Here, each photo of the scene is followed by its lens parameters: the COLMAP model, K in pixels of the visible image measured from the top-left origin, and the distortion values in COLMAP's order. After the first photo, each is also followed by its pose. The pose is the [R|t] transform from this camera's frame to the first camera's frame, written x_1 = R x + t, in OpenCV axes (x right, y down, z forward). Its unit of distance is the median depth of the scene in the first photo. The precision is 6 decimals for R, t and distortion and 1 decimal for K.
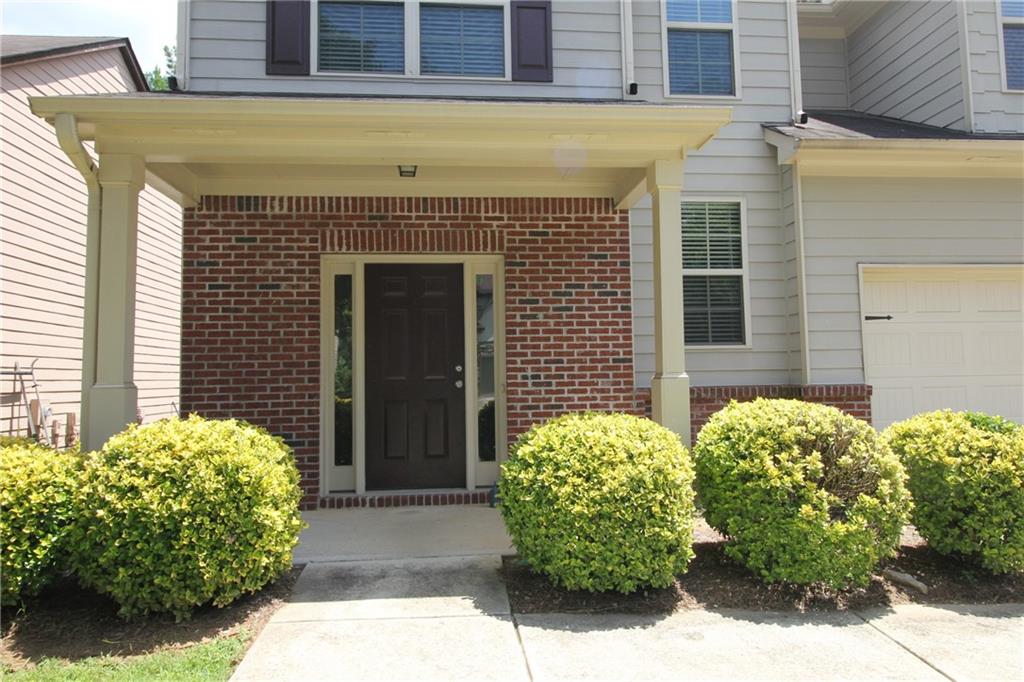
lens RADIAL K [[689.4, 0, 512.6], [0, 689.4, 339.6], [0, 0, 1]] dist [0.000312, -0.002282]
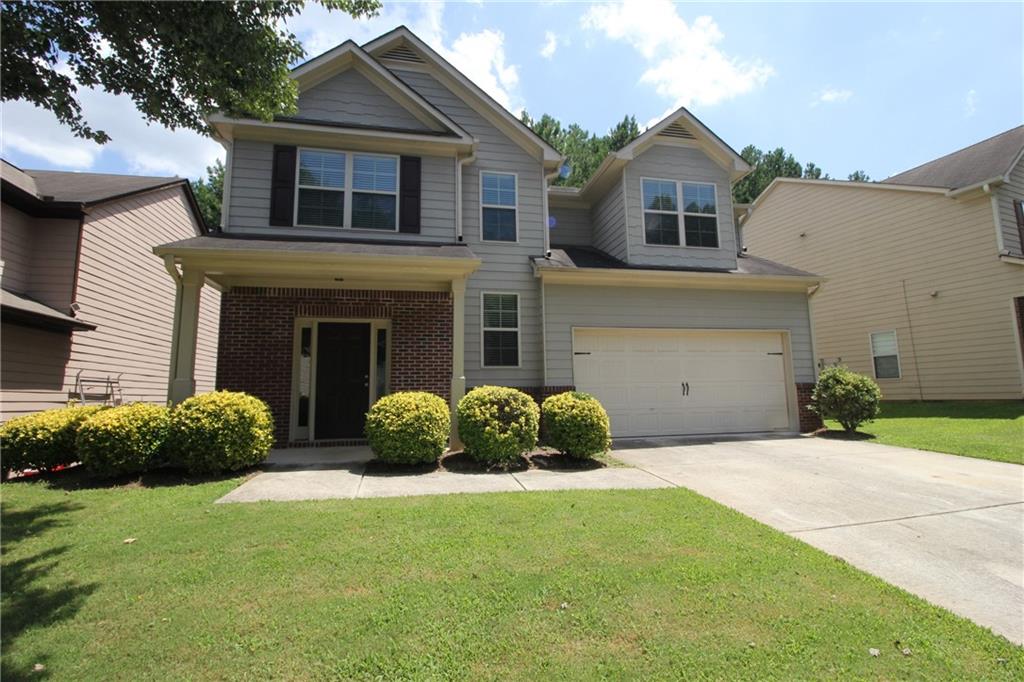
lens RADIAL K [[476.8, 0, 512.9], [0, 476.8, 339.0], [0, 0, 1]] dist [-0.016423, -0.001947]
pose [[0.992373, 0.014658, 0.122393, 0.177080], [-0.006398, 0.997691, -0.067616, 0.025345], [-0.123102, 0.066317, 0.990176, -0.417788]]
